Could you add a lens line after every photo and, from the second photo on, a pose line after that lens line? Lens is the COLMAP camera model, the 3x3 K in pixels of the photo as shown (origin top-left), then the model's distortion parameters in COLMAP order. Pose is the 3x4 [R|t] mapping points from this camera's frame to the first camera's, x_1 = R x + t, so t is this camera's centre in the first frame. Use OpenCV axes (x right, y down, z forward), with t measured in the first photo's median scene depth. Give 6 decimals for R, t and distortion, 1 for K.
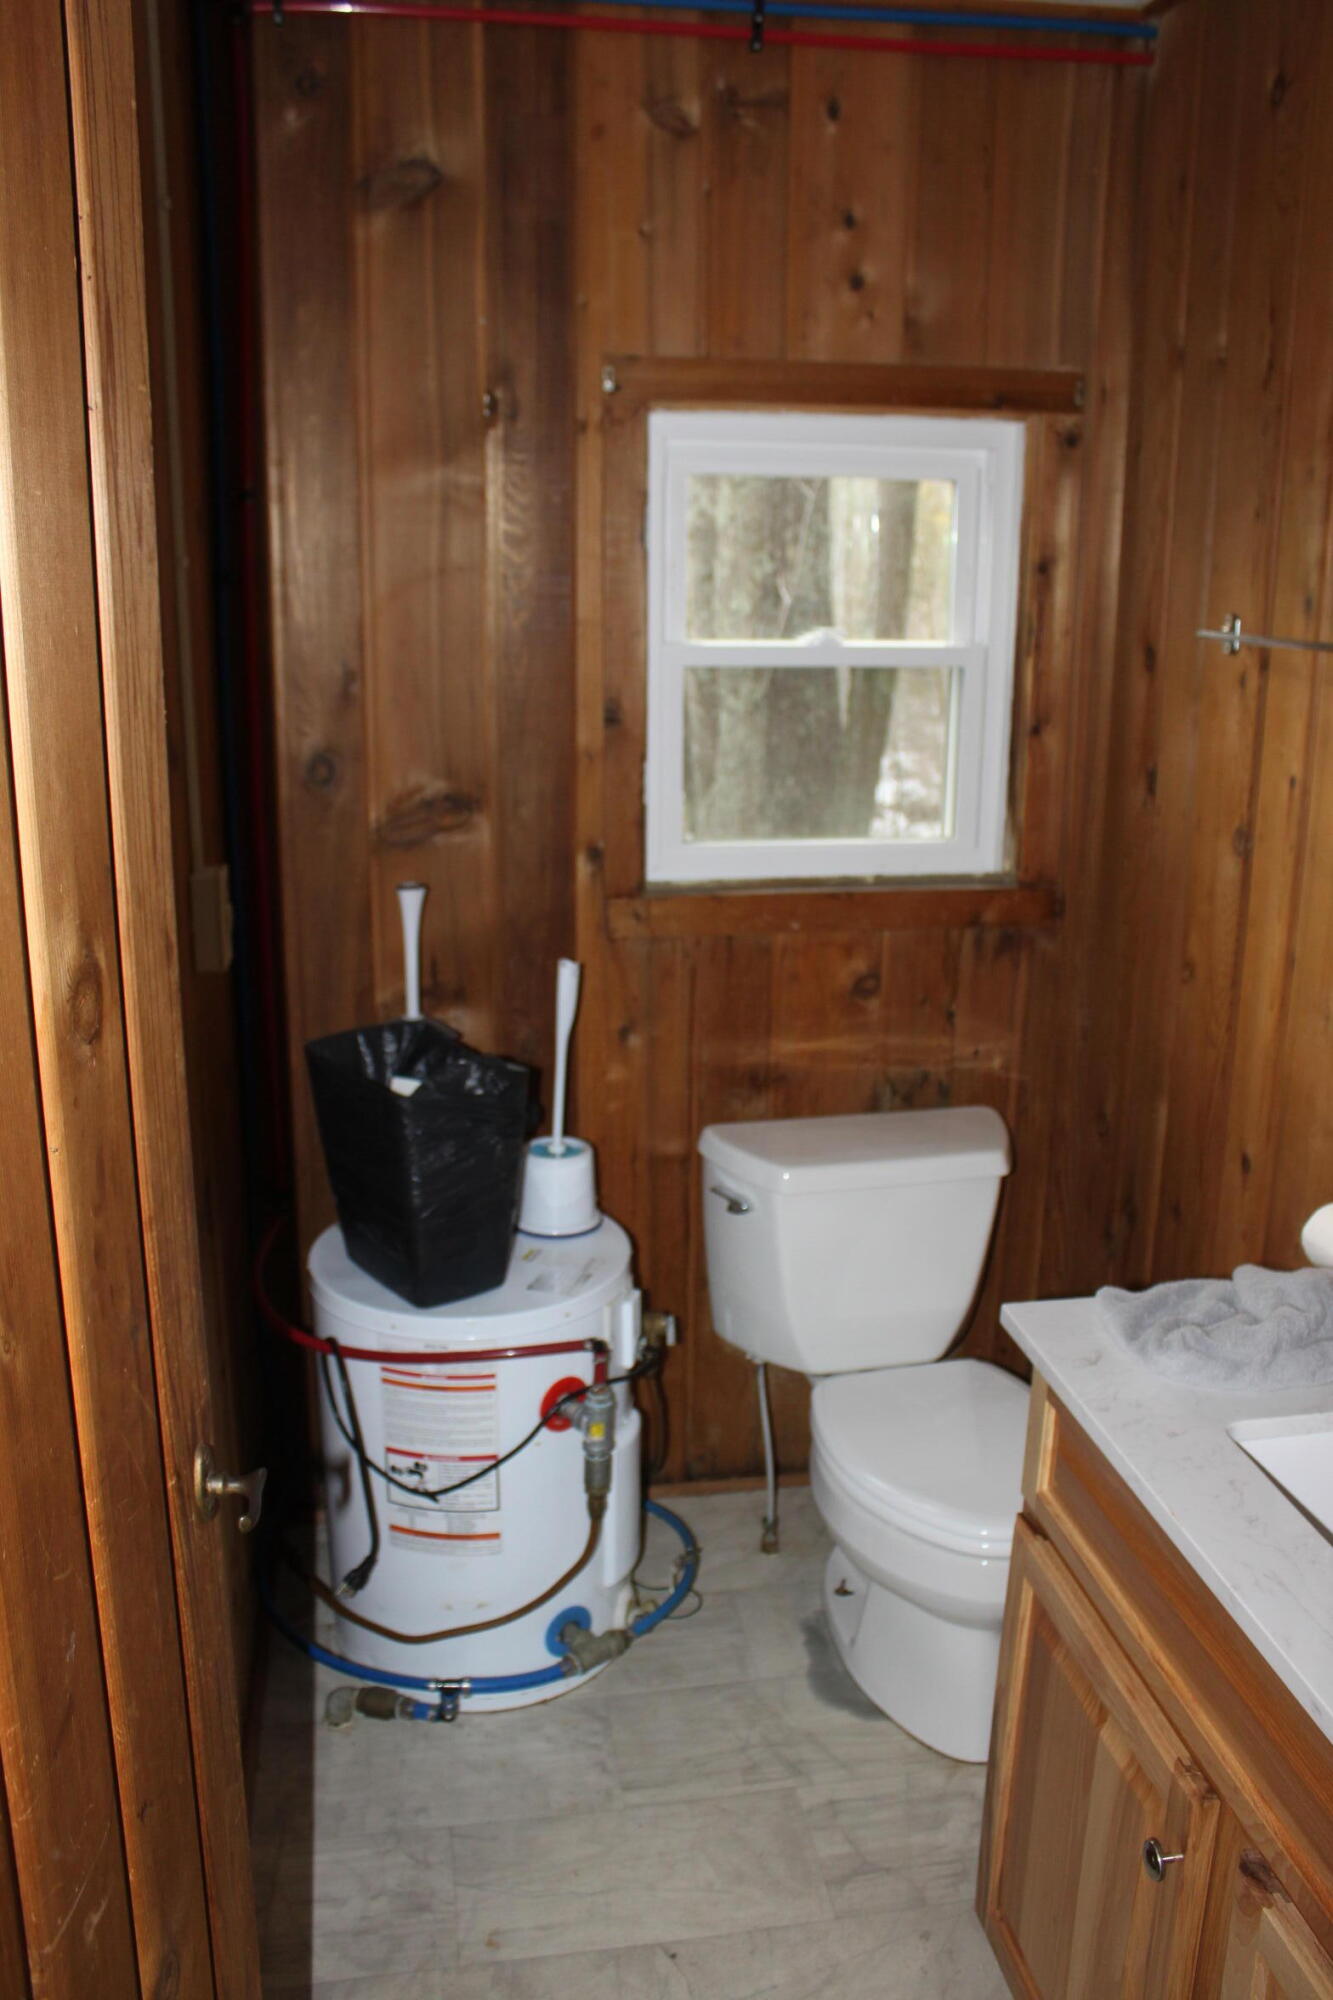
lens RADIAL K [[1649.9, 0, 666.5], [0, 1649.9, 1000.0], [0, 0, 1]] dist [-0.170027, 0.146635]
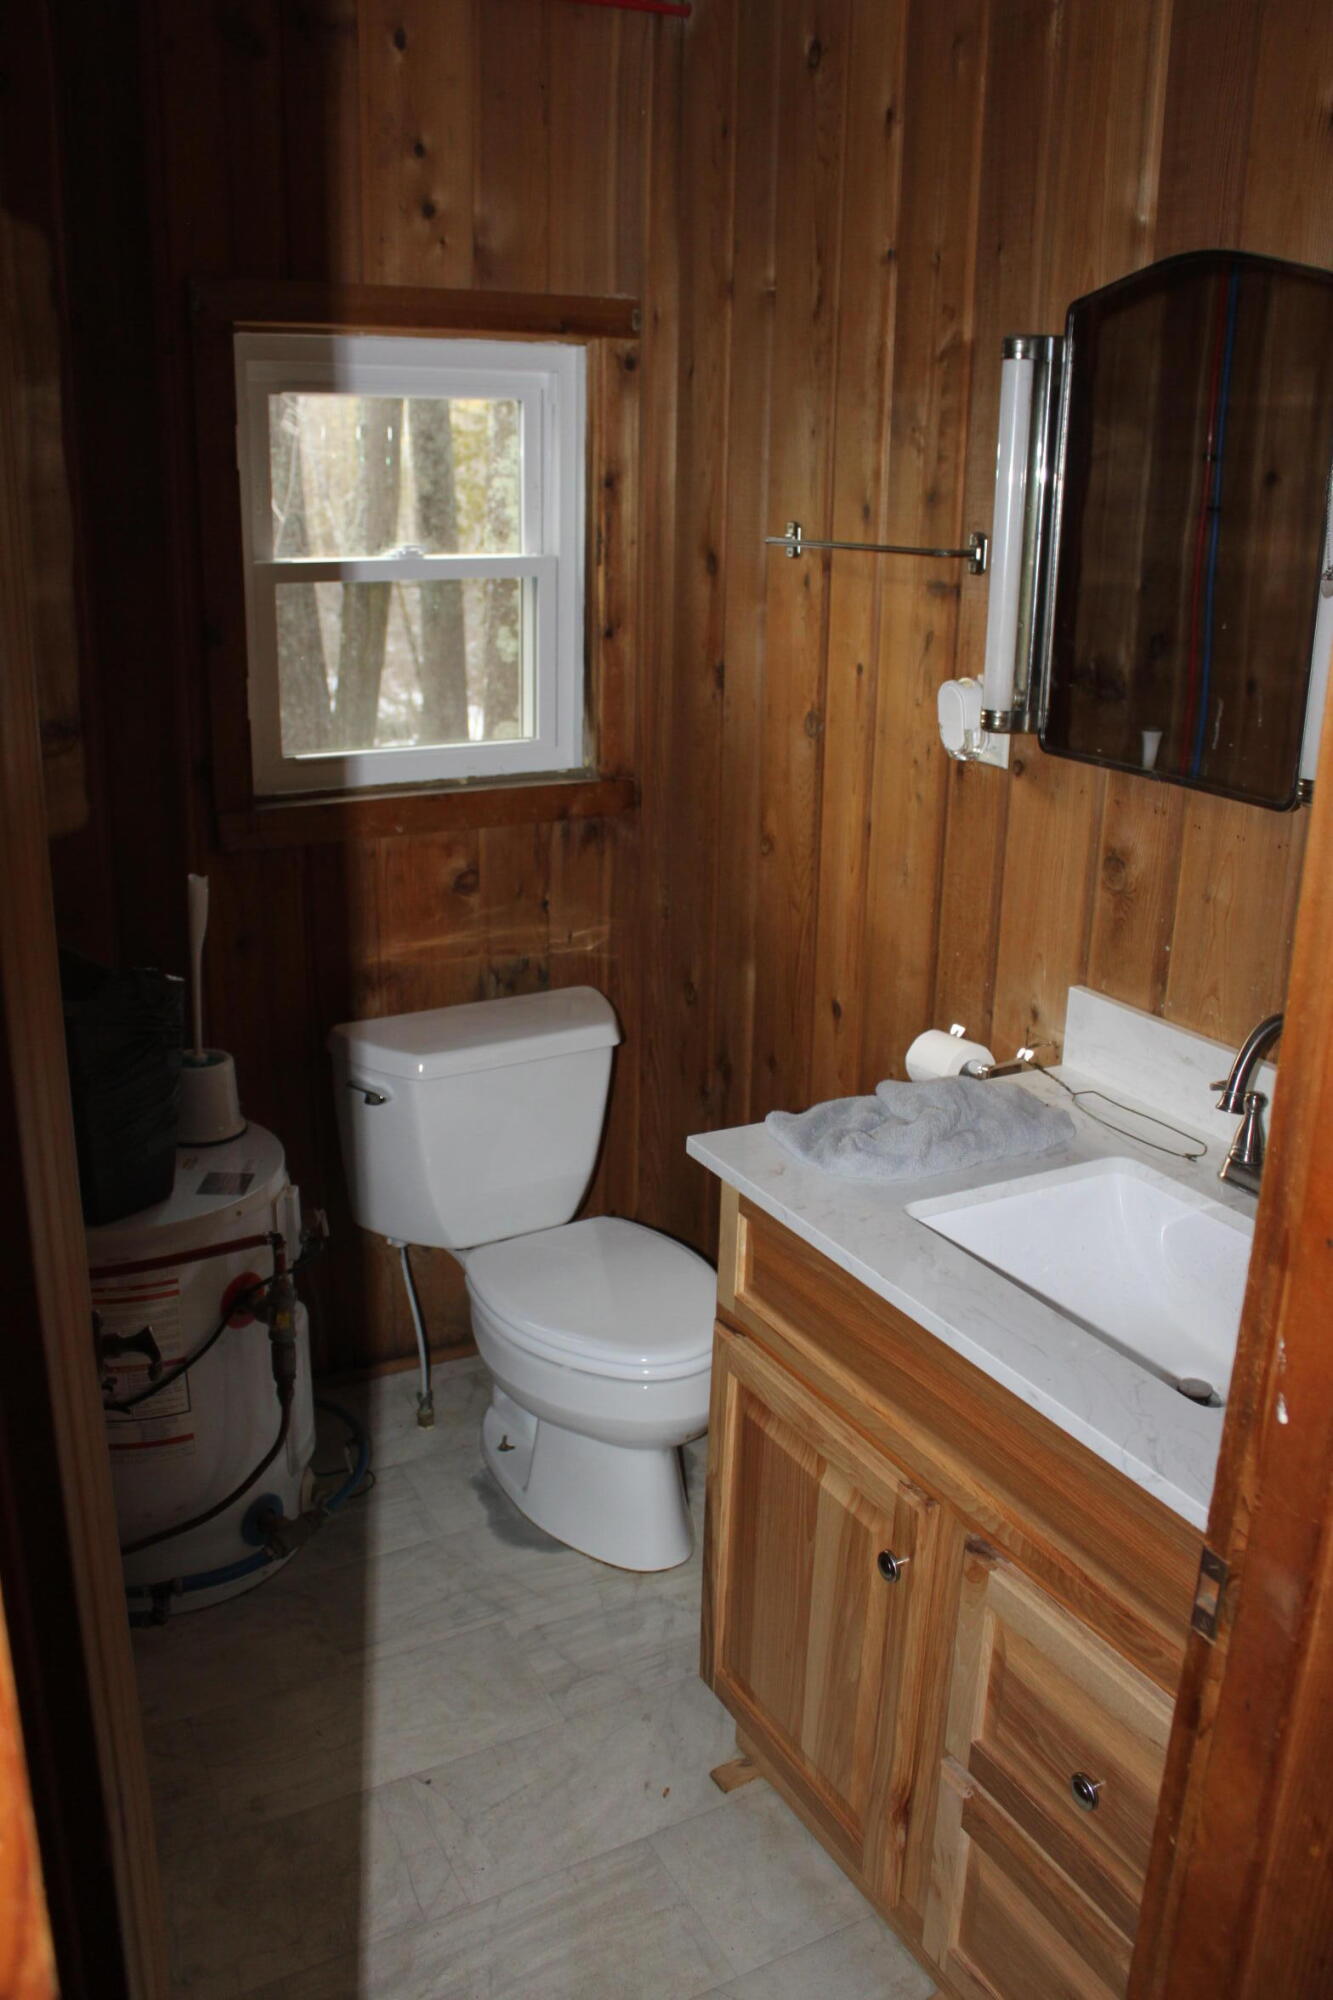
lens RADIAL K [[1649.9, 0, 666.5], [0, 1649.9, 1000.0], [0, 0, 1]] dist [-0.170027, 0.146635]
pose [[0.948365, -0.091536, 0.303685, -0.098821], [0.076443, 0.995191, 0.061248, 0.013841], [-0.307831, -0.034871, 0.950802, -0.055925]]
